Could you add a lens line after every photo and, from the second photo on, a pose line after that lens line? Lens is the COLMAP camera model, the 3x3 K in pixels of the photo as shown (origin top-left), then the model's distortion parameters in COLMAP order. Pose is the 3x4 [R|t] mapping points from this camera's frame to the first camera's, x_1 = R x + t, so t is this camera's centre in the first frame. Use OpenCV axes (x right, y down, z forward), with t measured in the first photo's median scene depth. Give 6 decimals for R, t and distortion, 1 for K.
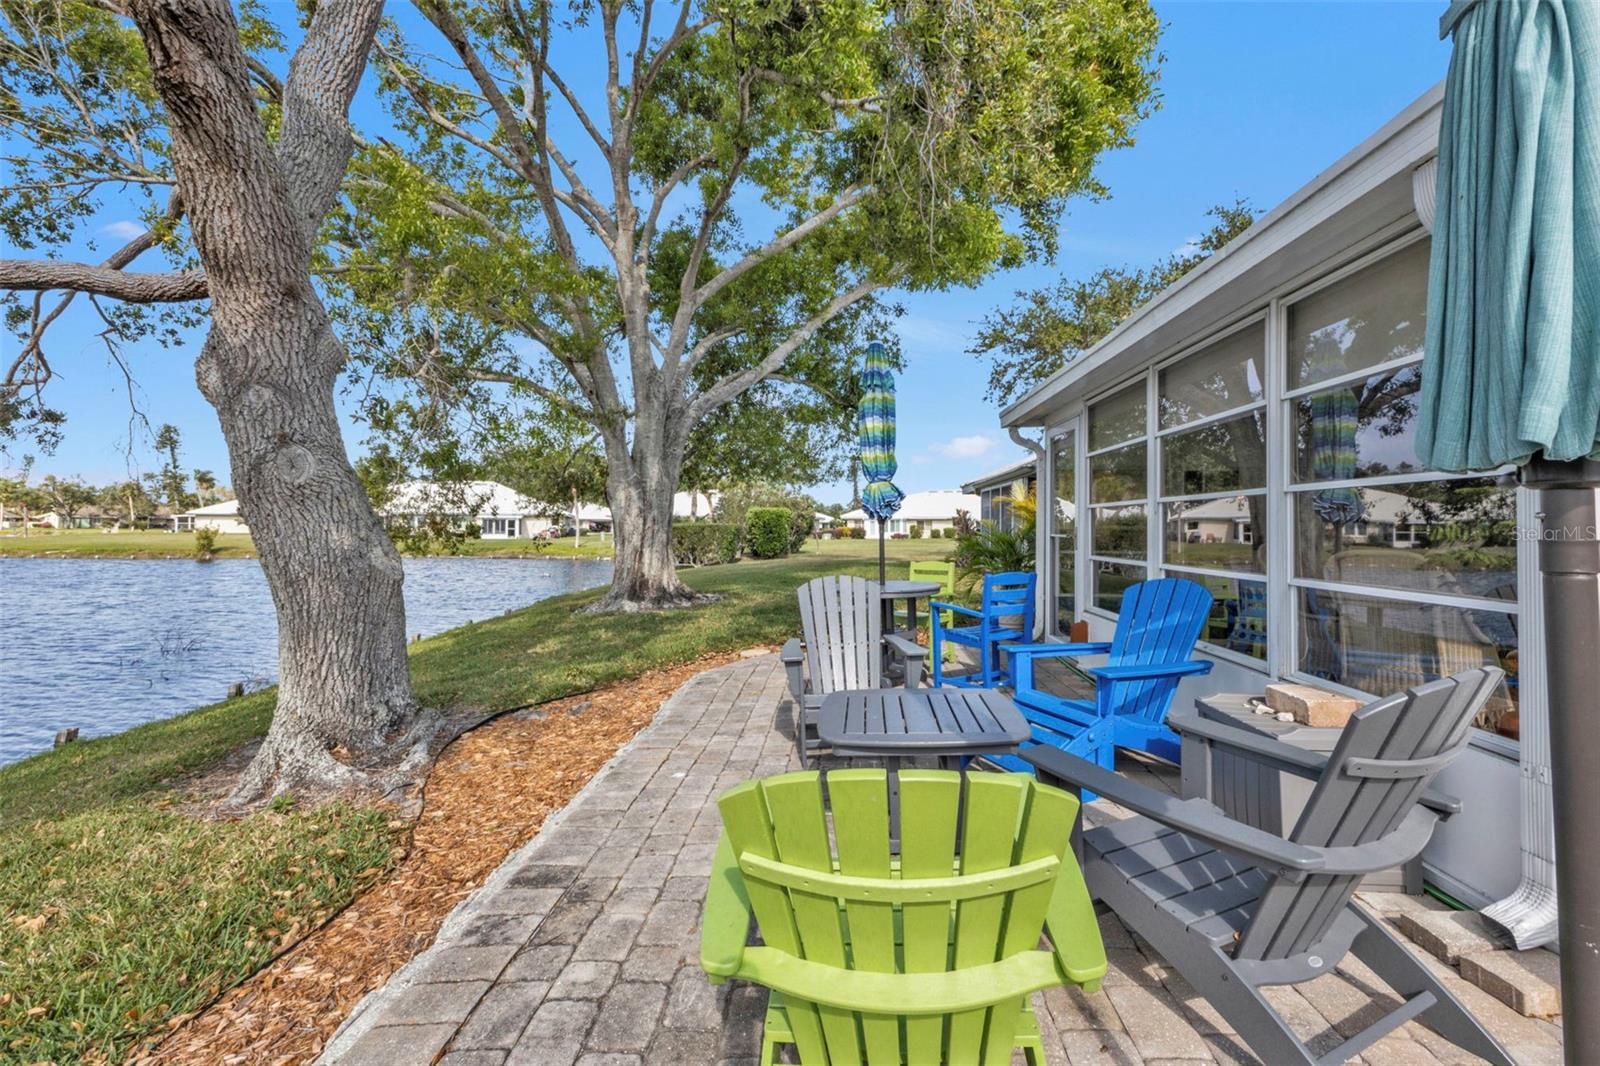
lens RADIAL K [[698.4, 0, 804.7], [0, 698.4, 512.9], [0, 0, 1]] dist [0.009593, -0.000680]
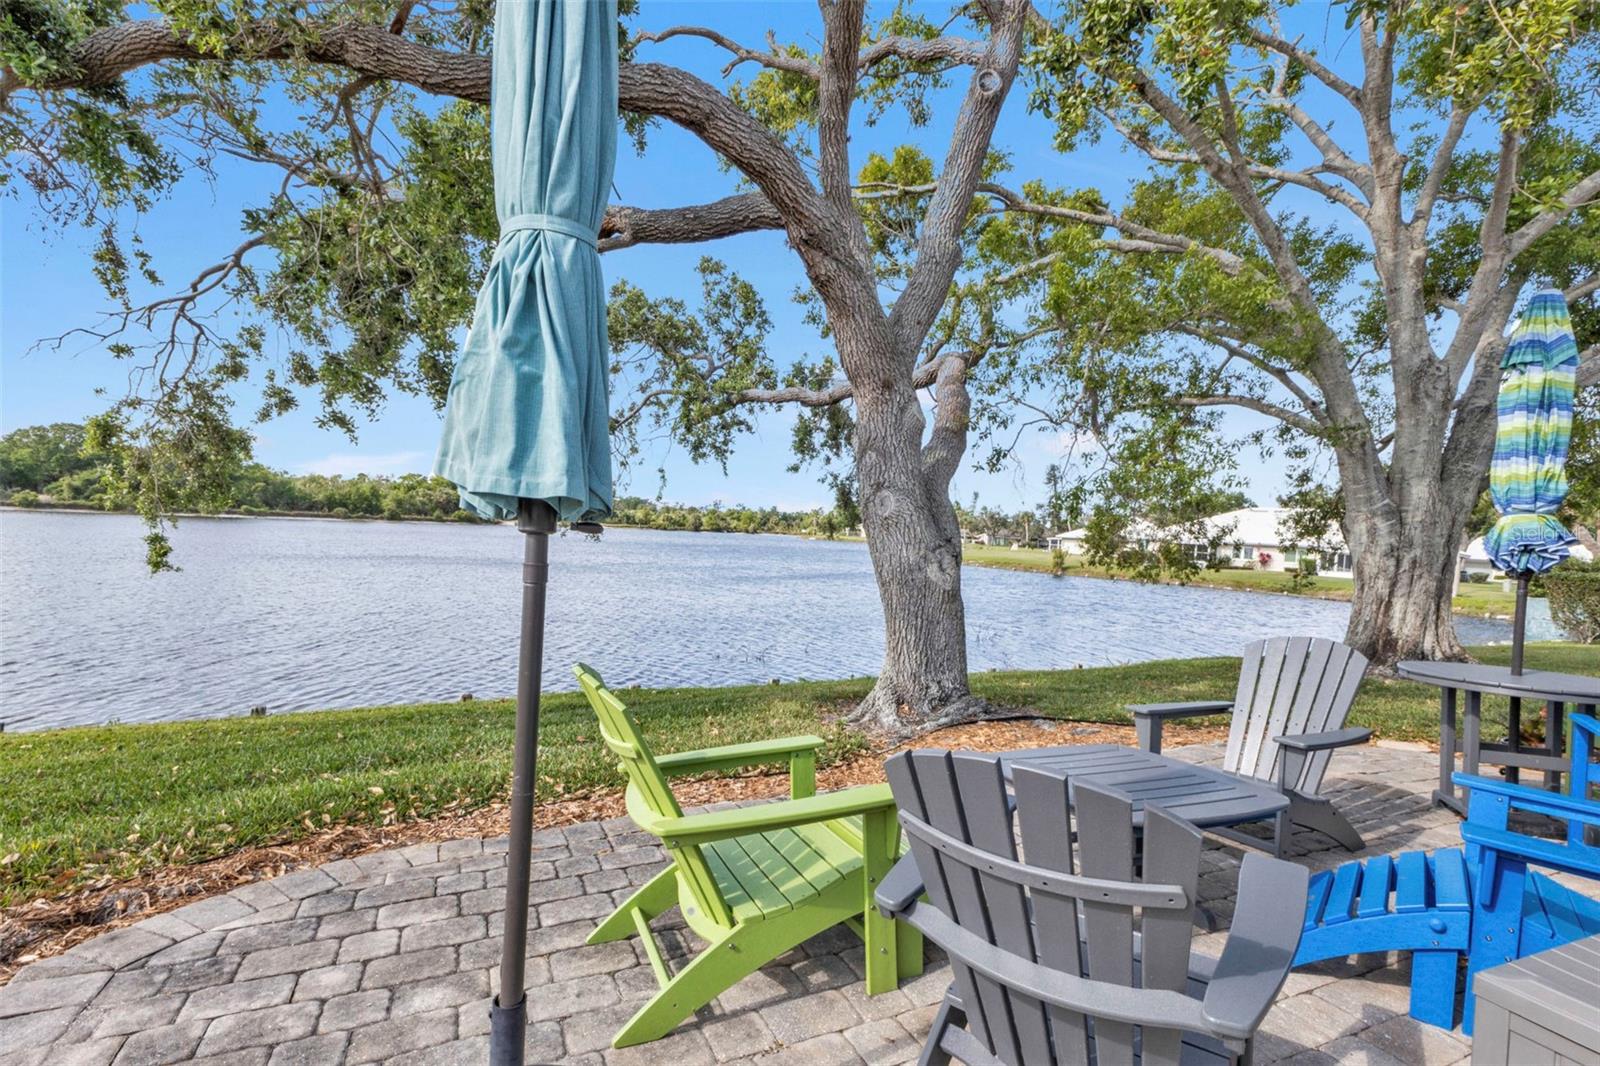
lens RADIAL K [[727.4, 0, 807.8], [0, 727.4, 545.6], [0, 0, 1]] dist [0.035114, -0.000928]
pose [[0.492462, 0.039451, -0.869440, 0.478737], [-0.035629, 0.999049, 0.025152, -0.011685], [0.869605, 0.018591, 0.493399, 0.111461]]
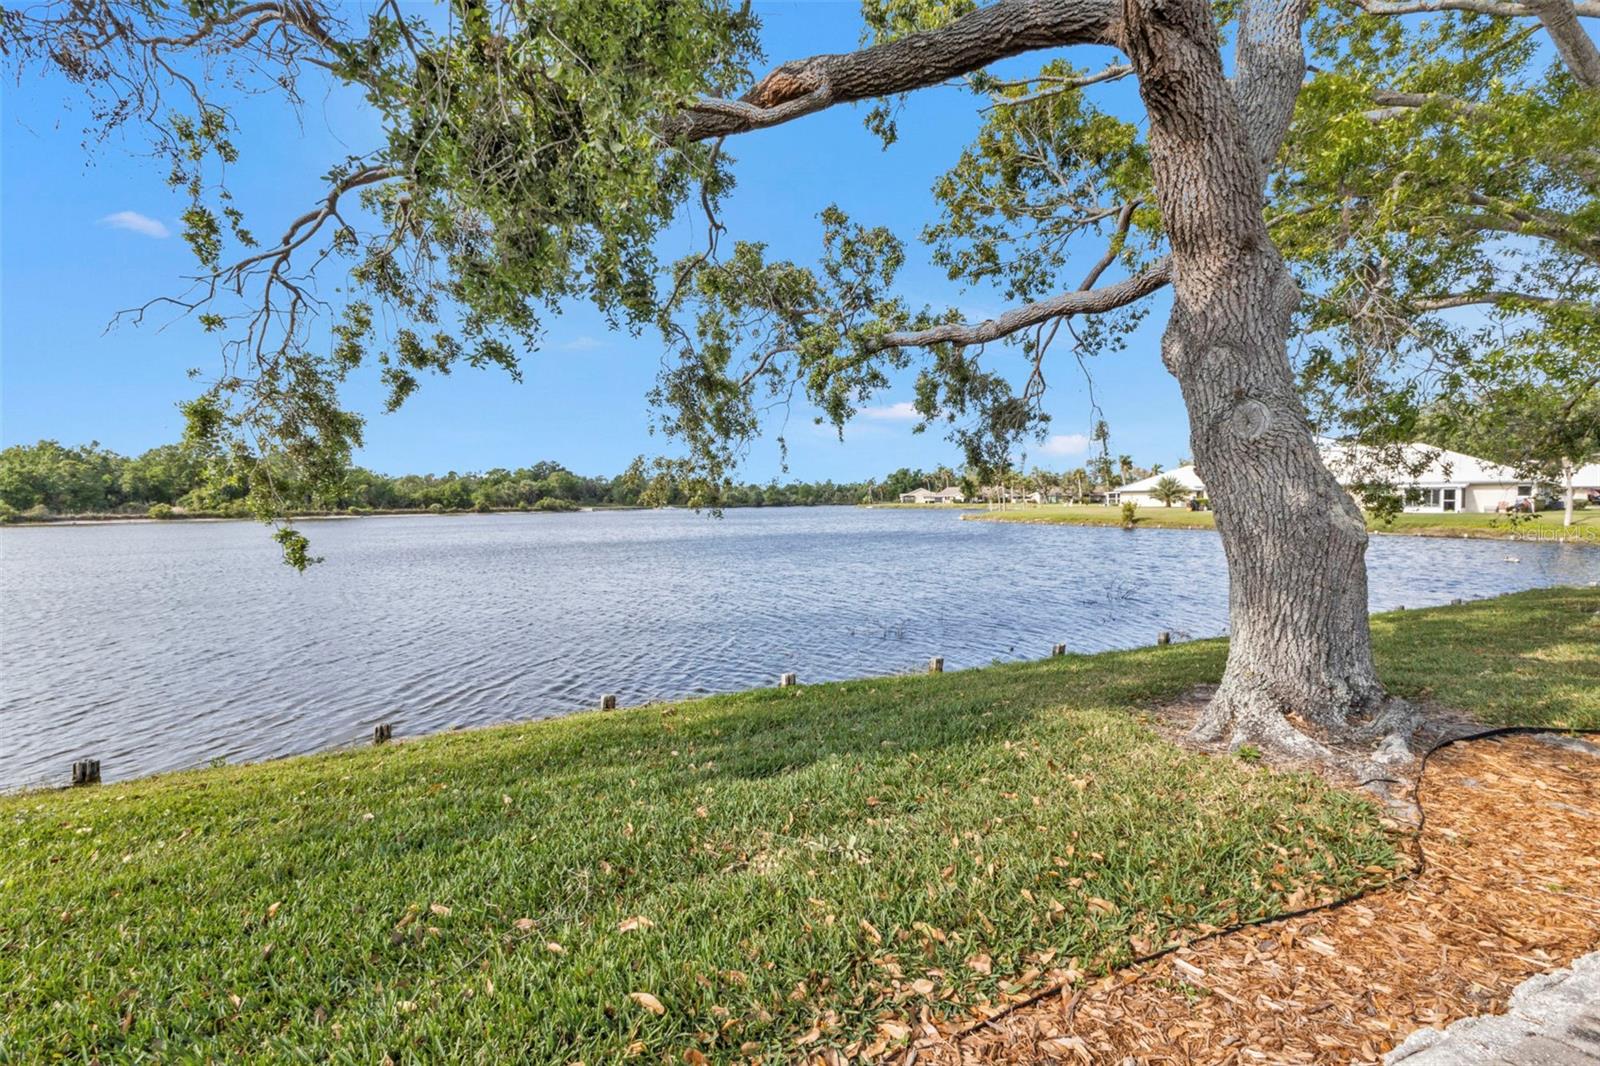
lens RADIAL K [[692.5, 0, 825.2], [0, 692.5, 527.8], [0, 0, 1]] dist [0.039513, -0.000208]
pose [[0.441951, 0.028556, -0.896585, -0.089574], [0.023675, 0.998774, 0.043480, 0.023975], [0.896727, -0.040443, 0.440733, 0.015138]]
